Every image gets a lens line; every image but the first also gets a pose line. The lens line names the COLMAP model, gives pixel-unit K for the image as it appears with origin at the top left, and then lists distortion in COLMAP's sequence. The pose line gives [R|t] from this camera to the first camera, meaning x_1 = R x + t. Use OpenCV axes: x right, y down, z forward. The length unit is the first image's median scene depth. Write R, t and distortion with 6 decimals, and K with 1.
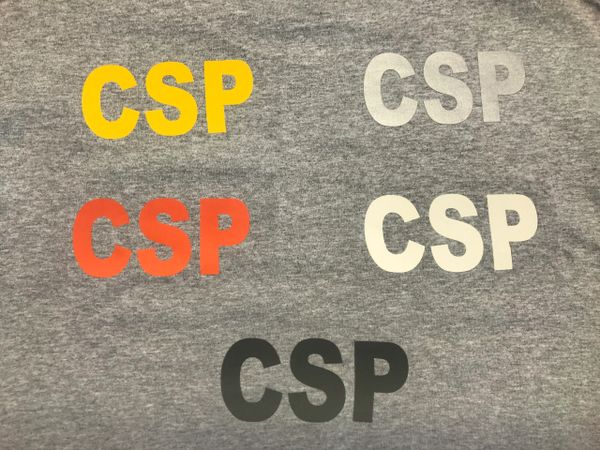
lens RADIAL K [[489.2, 0, 300.5], [0, 489.2, 225.7], [0, 0, 1]] dist [-0.023658, -0.008466]
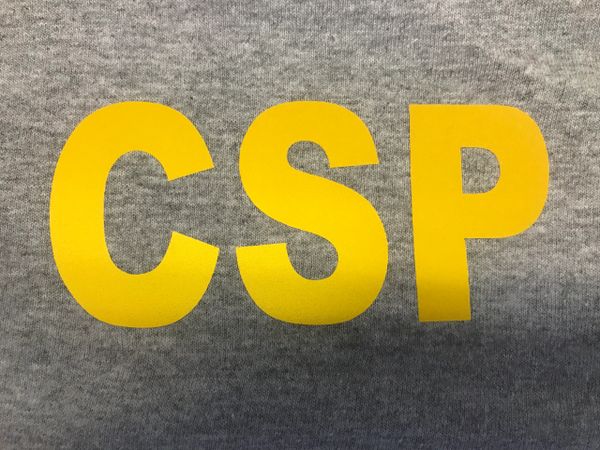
lens RADIAL K [[489.2, 0, 300.4], [0, 489.2, 224.3], [0, 0, 1]] dist [-0.023658, -0.008466]
pose [[0.998575, 0.051167, -0.015132, -0.265274], [-0.050883, 0.998531, 0.018611, -0.255279], [0.016062, -0.017815, 0.999712, 0.652509]]
